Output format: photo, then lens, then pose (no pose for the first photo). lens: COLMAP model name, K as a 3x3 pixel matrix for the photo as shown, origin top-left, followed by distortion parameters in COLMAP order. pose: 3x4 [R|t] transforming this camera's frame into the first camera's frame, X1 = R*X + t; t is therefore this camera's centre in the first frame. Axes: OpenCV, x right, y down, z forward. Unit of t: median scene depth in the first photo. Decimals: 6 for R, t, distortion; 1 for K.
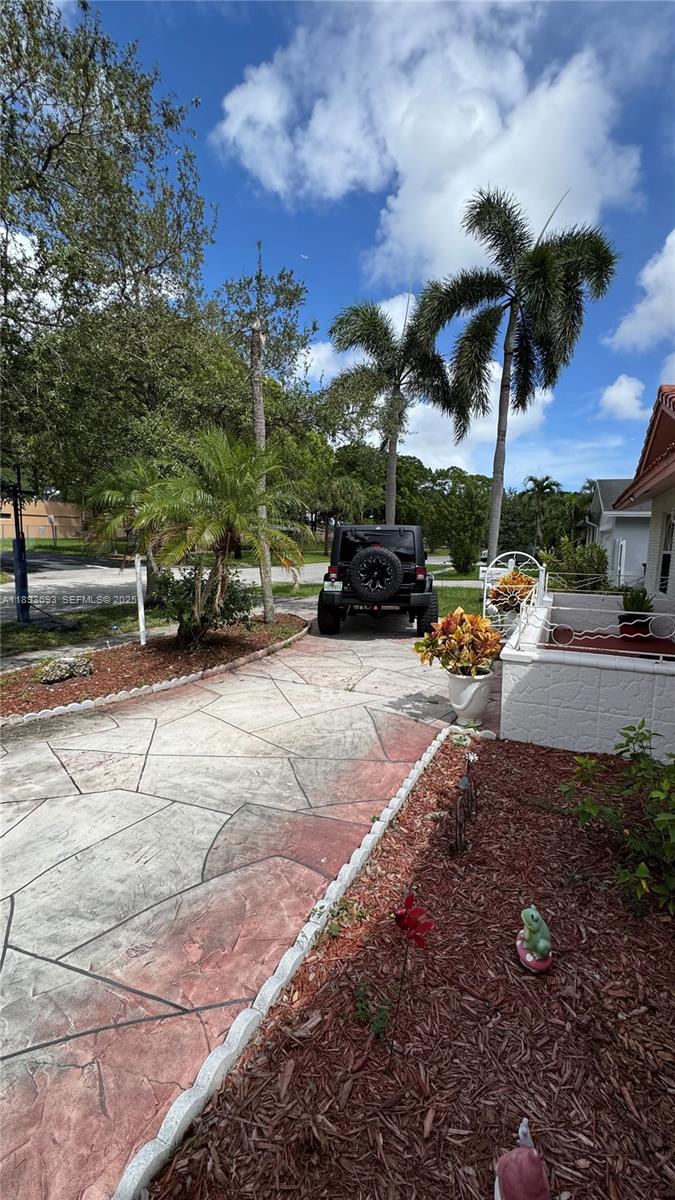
lens RADIAL K [[481.7, 0, 337.2], [0, 481.7, 596.7], [0, 0, 1]] dist [-0.004382, 0.000702]
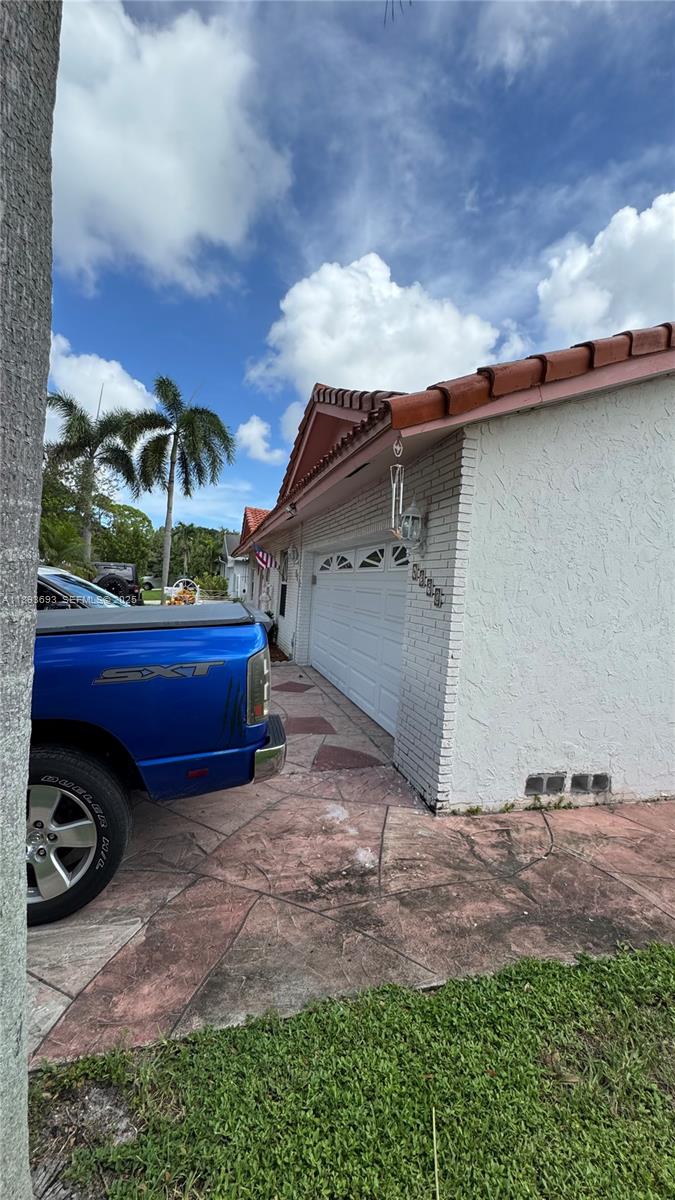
lens RADIAL K [[481.7, 0, 337.2], [0, 481.7, 596.7], [0, 0, 1]] dist [-0.004382, 0.000702]
pose [[0.758784, -0.002496, 0.651337, -0.562457], [0.040370, 0.998250, -0.043204, 0.114959], [-0.650090, 0.059077, 0.757557, -1.146876]]
